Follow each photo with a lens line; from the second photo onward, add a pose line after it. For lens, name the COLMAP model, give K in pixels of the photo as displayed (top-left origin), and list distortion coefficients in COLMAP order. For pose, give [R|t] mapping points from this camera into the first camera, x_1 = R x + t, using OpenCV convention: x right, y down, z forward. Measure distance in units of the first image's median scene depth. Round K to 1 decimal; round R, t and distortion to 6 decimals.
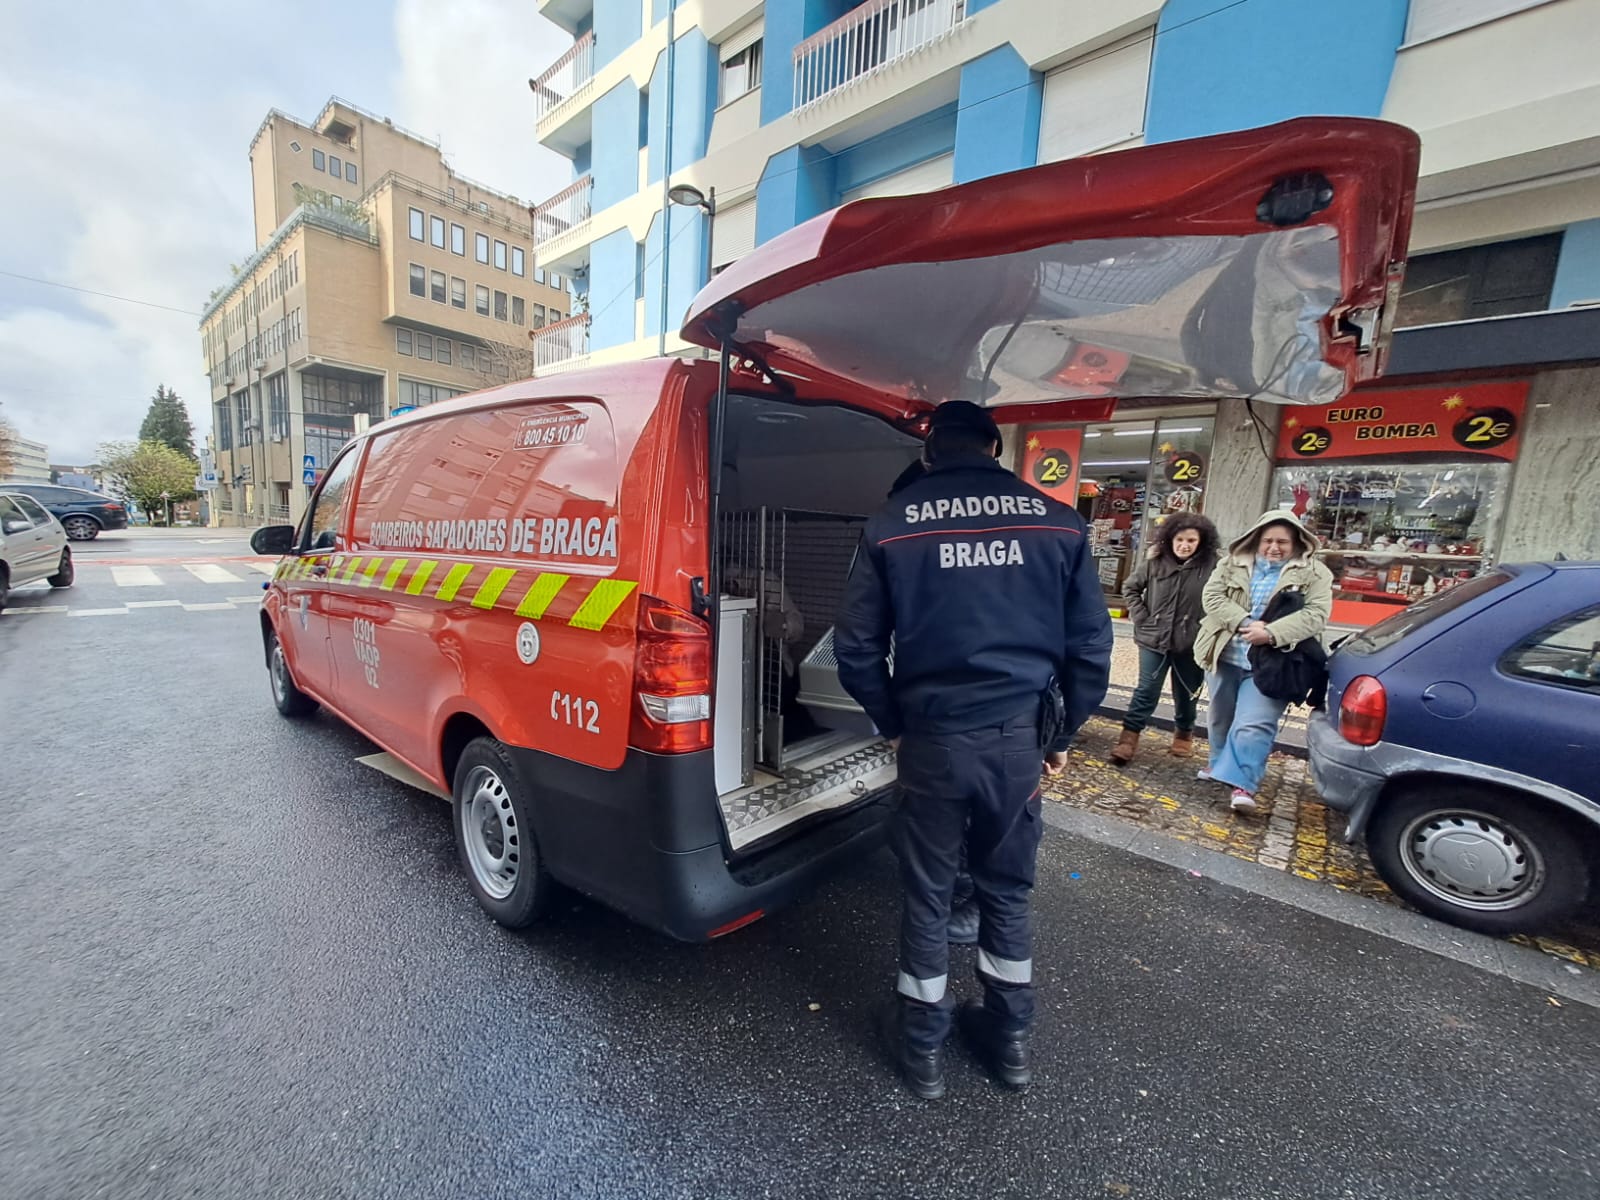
lens RADIAL K [[628.9, 0, 792.5], [0, 628.9, 614.7], [0, 0, 1]] dist [-0.000437, -0.000243]
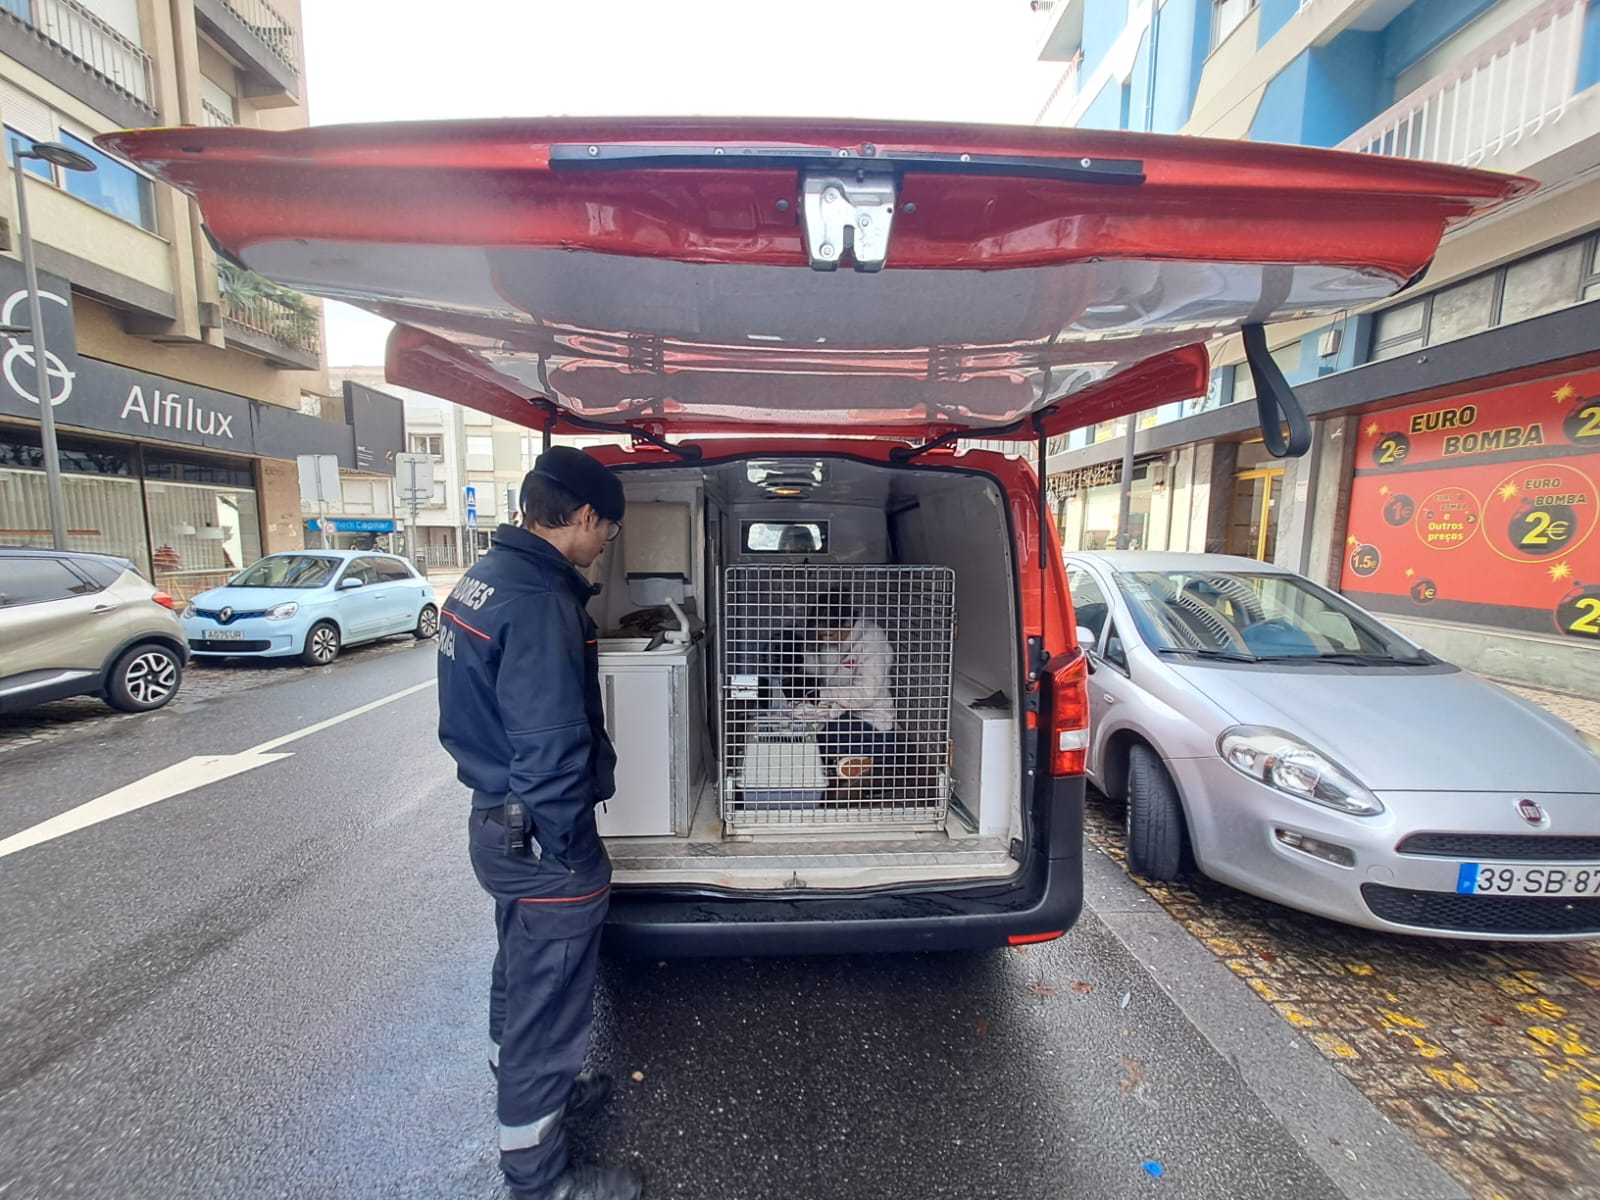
lens RADIAL K [[633.4, 0, 795.3], [0, 633.4, 612.9], [0, 0, 1]] dist [-0.002044, 0.000211]
pose [[0.693132, 0.039468, -0.719729, 0.180767], [-0.072201, 0.997280, -0.014845, -0.020329], [0.717185, 0.062255, 0.694096, 0.092880]]
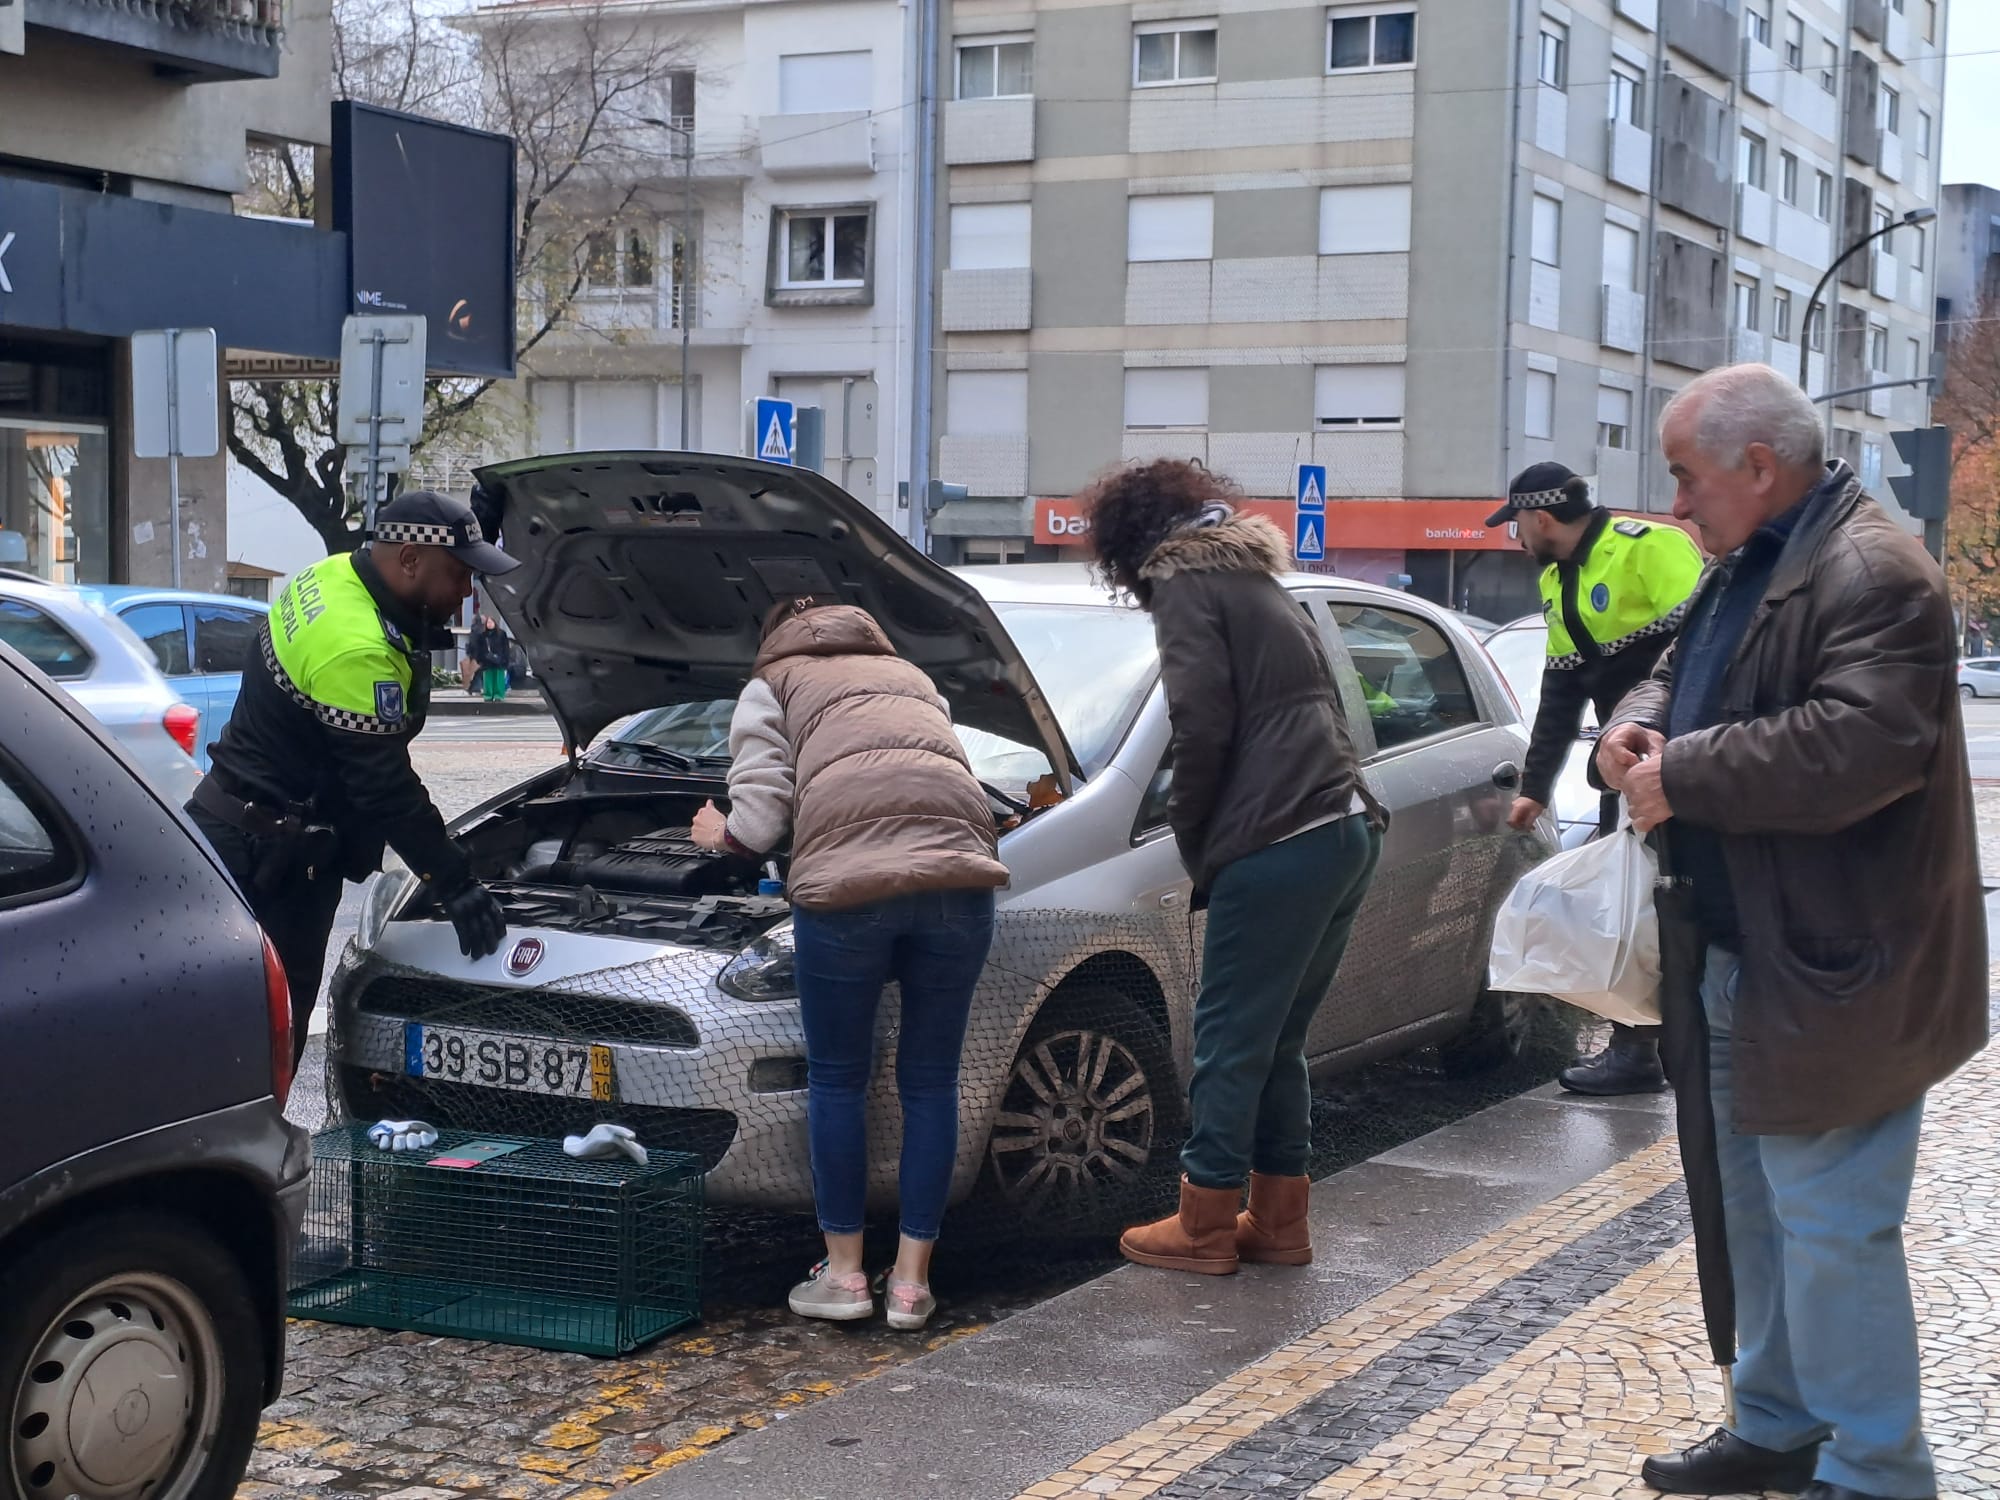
lens RADIAL K [[2961.0, 0, 1053.6], [0, 2961.0, 780.3], [0, 0, 1]] dist [0.065185, 0.000000]
pose [[0.245479, 0.018186, -0.969231, 0.861633], [-0.135713, 0.990622, -0.015785, -0.013949], [0.959855, 0.135412, 0.245645, 0.396225]]
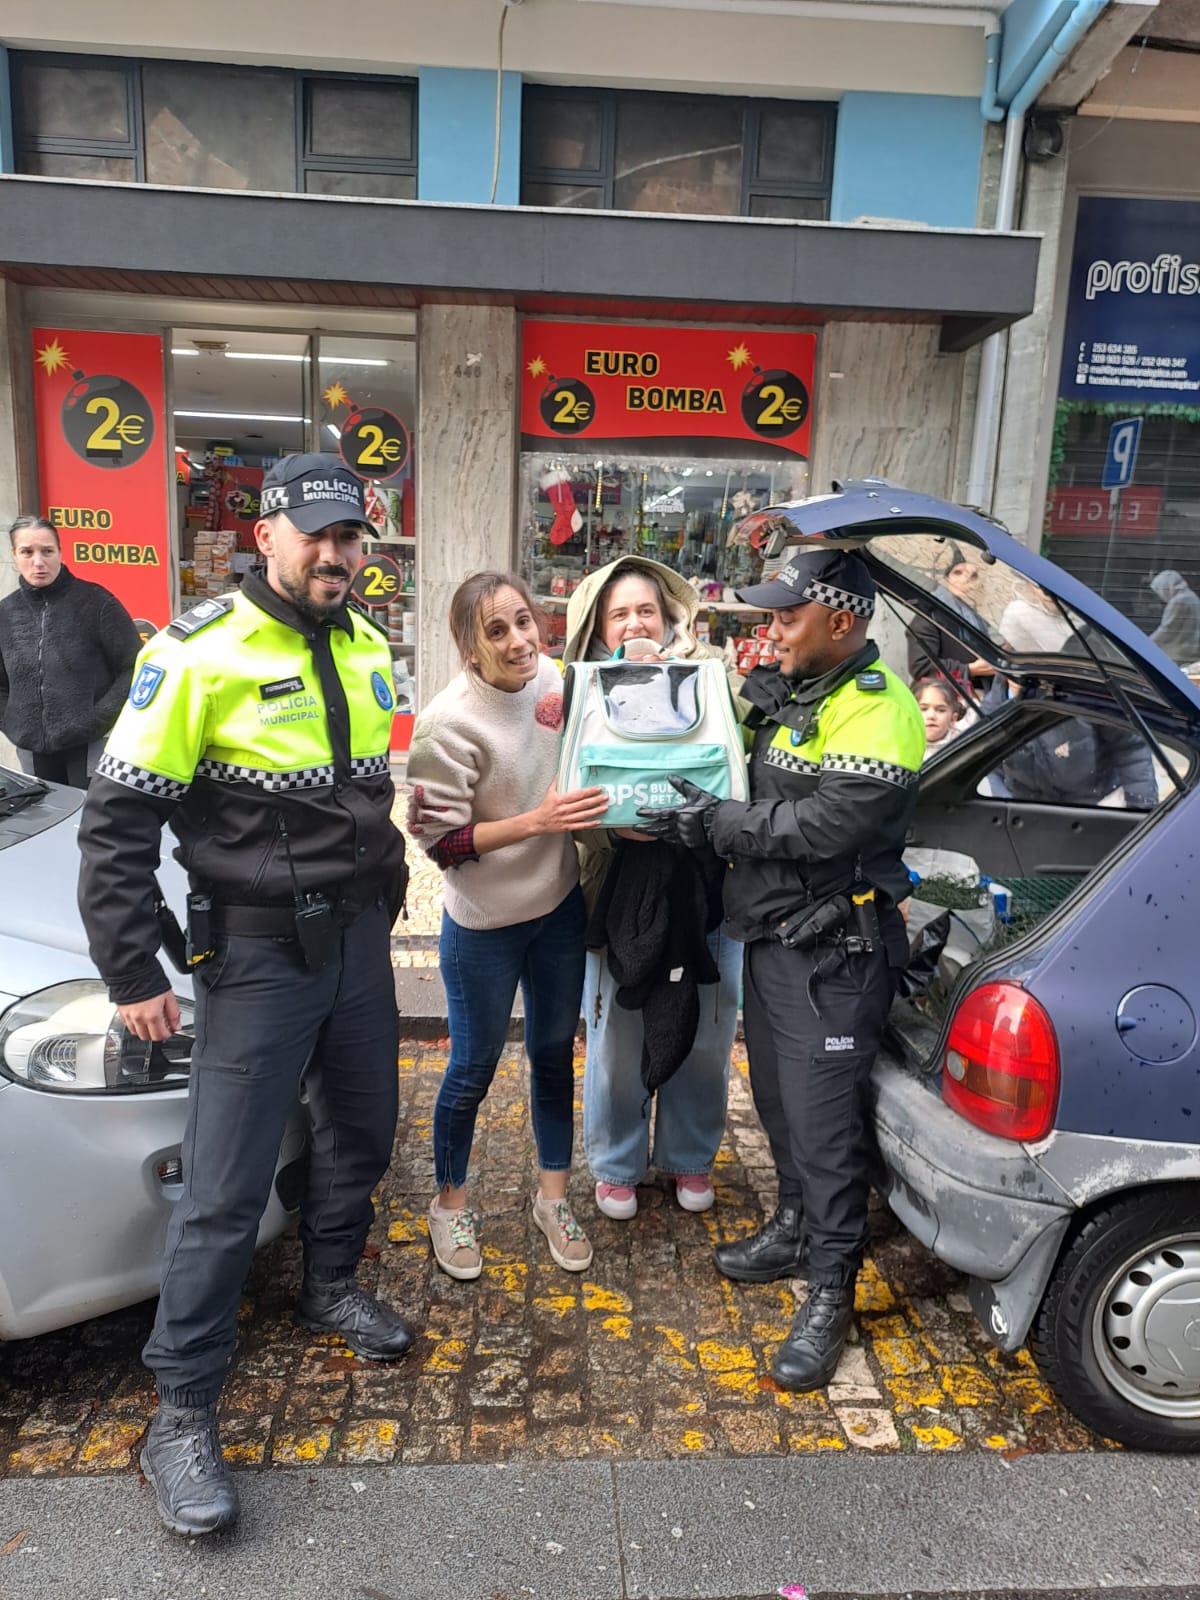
lens RADIAL K [[1183.8, 0, 594.7], [0, 1183.8, 806.2], [0, 0, 1]] dist [0.063704, -0.061045]
pose [[0.706358, -0.162972, 0.688839, 0.039899], [0.098640, 0.986303, 0.132199, -0.049470], [-0.700948, -0.025433, 0.712759, 0.173242]]
